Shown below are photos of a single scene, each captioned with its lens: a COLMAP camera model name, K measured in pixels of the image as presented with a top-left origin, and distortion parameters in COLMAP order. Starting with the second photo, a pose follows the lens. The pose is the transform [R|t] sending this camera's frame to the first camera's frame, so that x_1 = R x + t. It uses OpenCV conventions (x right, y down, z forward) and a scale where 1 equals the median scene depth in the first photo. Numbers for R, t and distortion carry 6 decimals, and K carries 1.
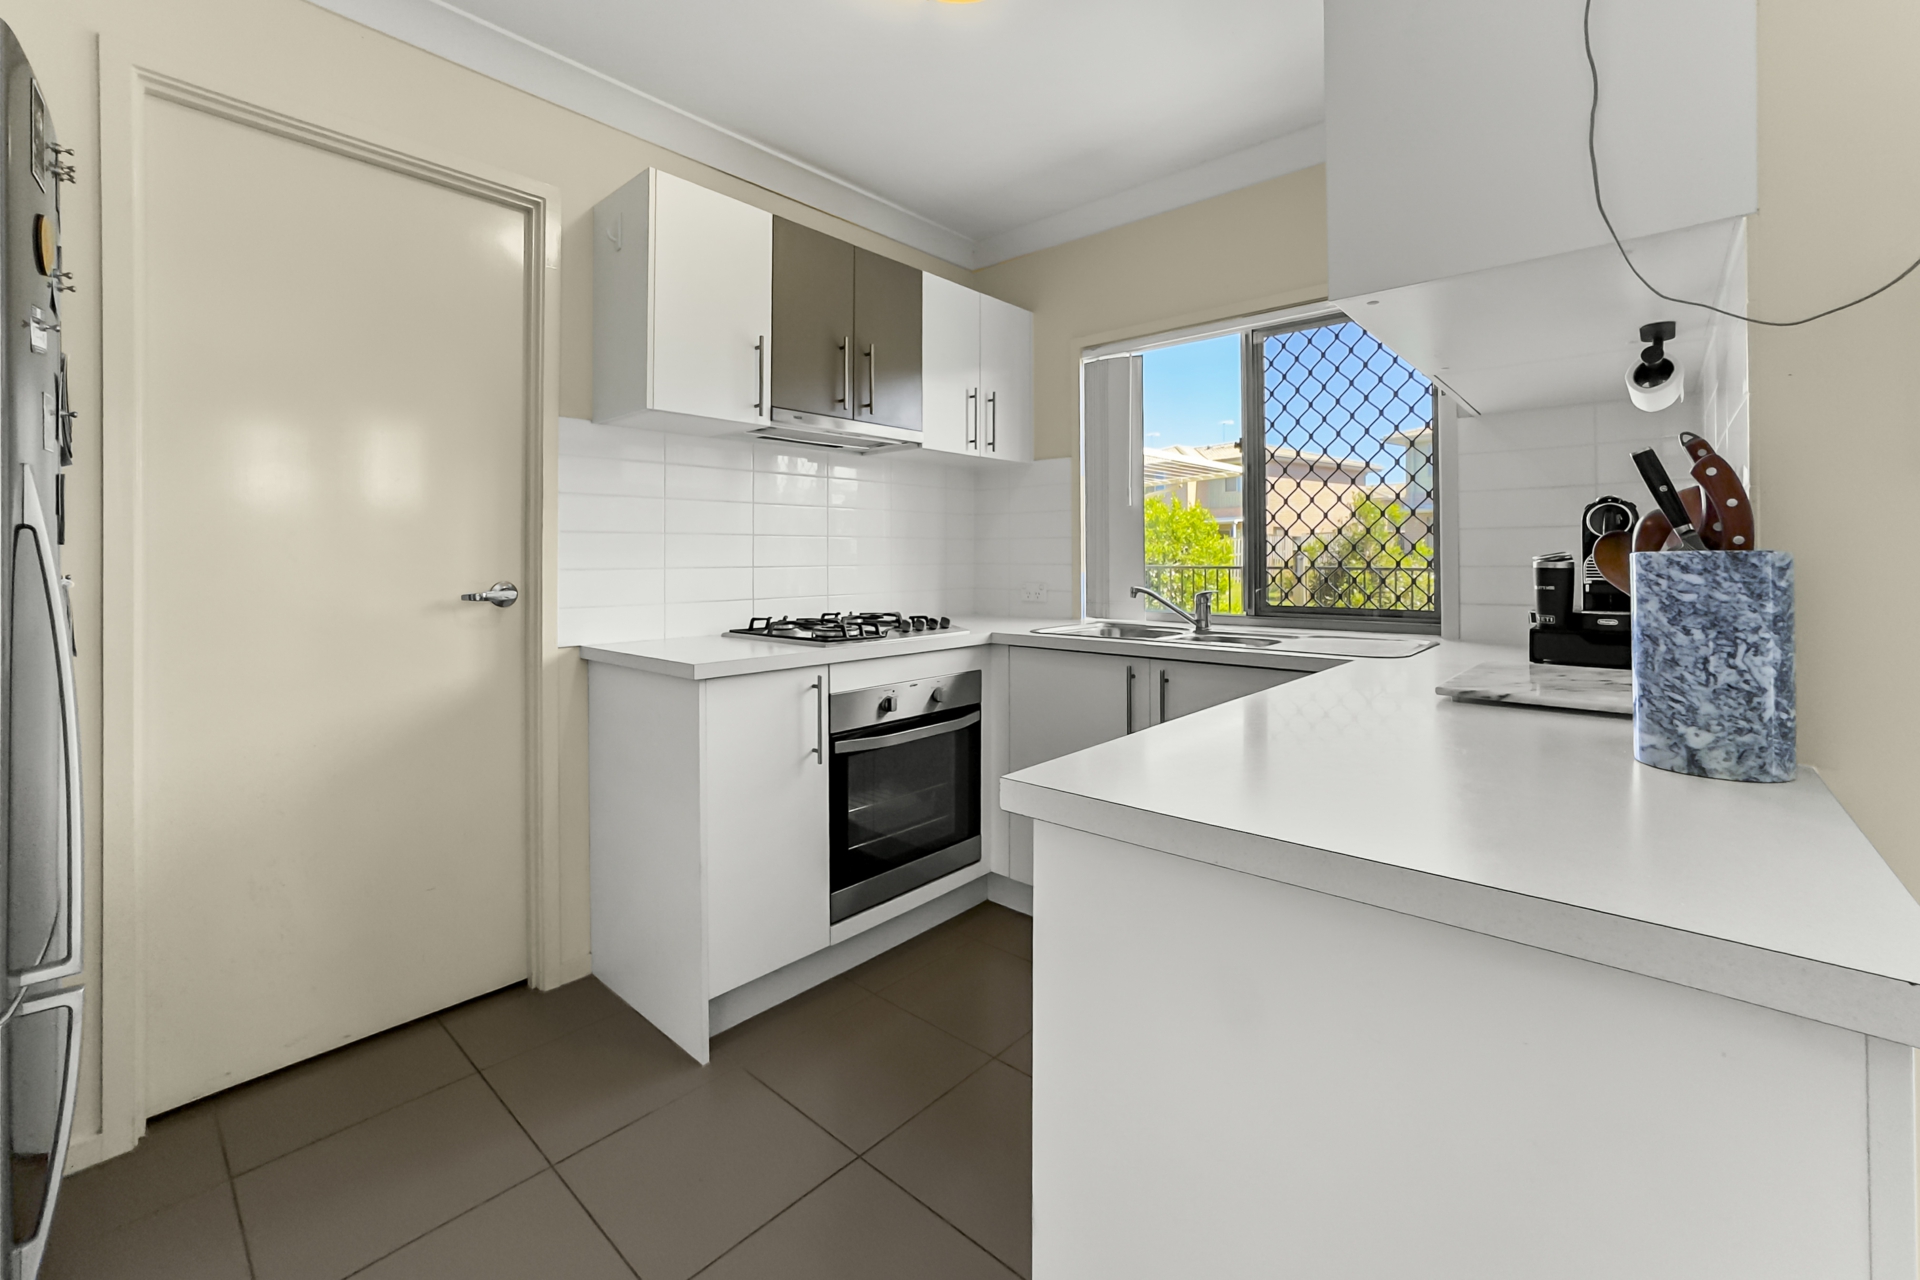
lens RADIAL K [[799.7, 0, 960.9], [0, 799.7, 547.0], [0, 0, 1]] dist [-0.000860, -0.000063]
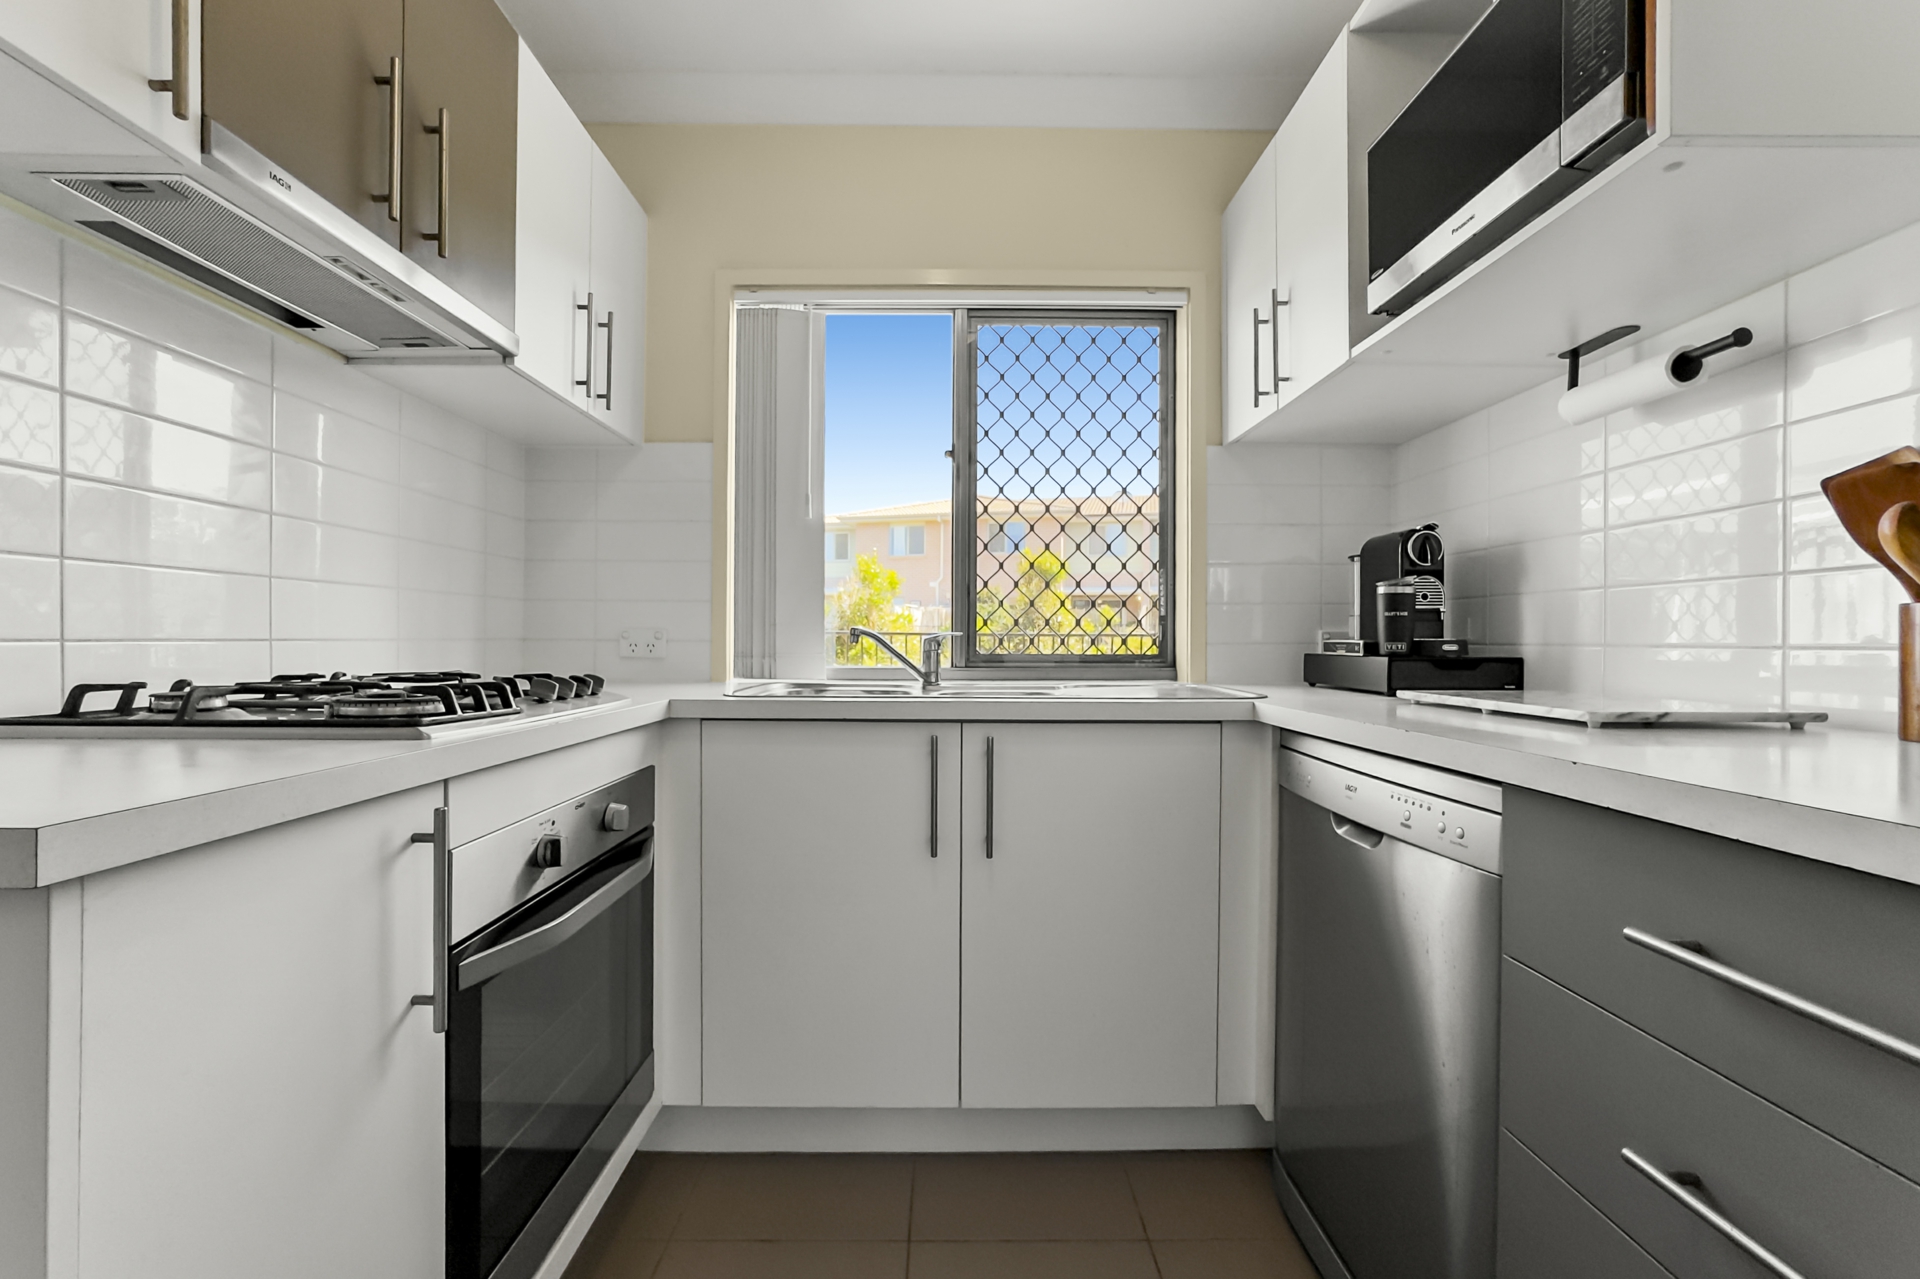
lens RADIAL K [[815.6, 0, 960.0], [0, 815.6, 639.5], [0, 0, 1]] dist [-0.041275, 0.024393]
pose [[0.746696, 0.006664, 0.665132, -0.198202], [-0.016242, 0.999834, 0.008216, 0.055735], [-0.664967, -0.016938, 0.746681, 0.425454]]
